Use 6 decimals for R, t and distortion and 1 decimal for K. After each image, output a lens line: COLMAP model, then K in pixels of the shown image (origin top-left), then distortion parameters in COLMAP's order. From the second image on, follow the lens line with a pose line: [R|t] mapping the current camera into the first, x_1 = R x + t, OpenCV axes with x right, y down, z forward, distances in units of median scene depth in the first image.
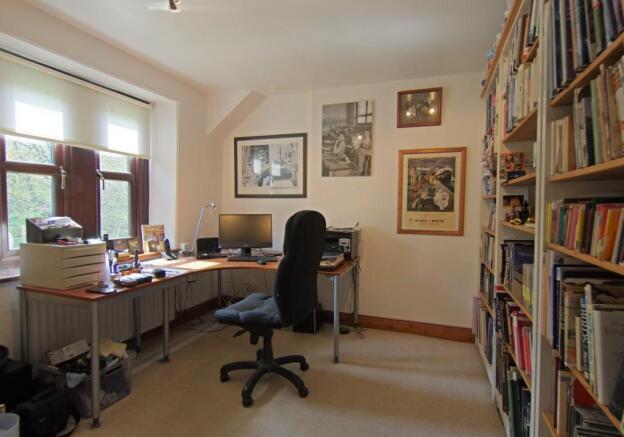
lens RADIAL K [[337.4, 0, 312.7], [0, 337.4, 215.5], [0, 0, 1]] dist [0.001597, 0.000120]
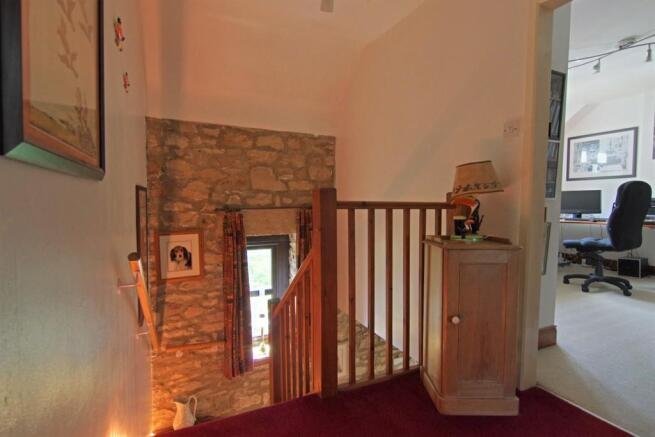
lens RADIAL K [[330.1, 0, 329.7], [0, 330.1, 220.7], [0, 0, 1]] dist [-0.000641, -0.000495]
pose [[0.716237, 0.030809, -0.697177, 0.026912], [-0.016518, 0.999494, 0.027200, 0.096022], [0.697662, -0.007966, 0.716383, -0.699087]]
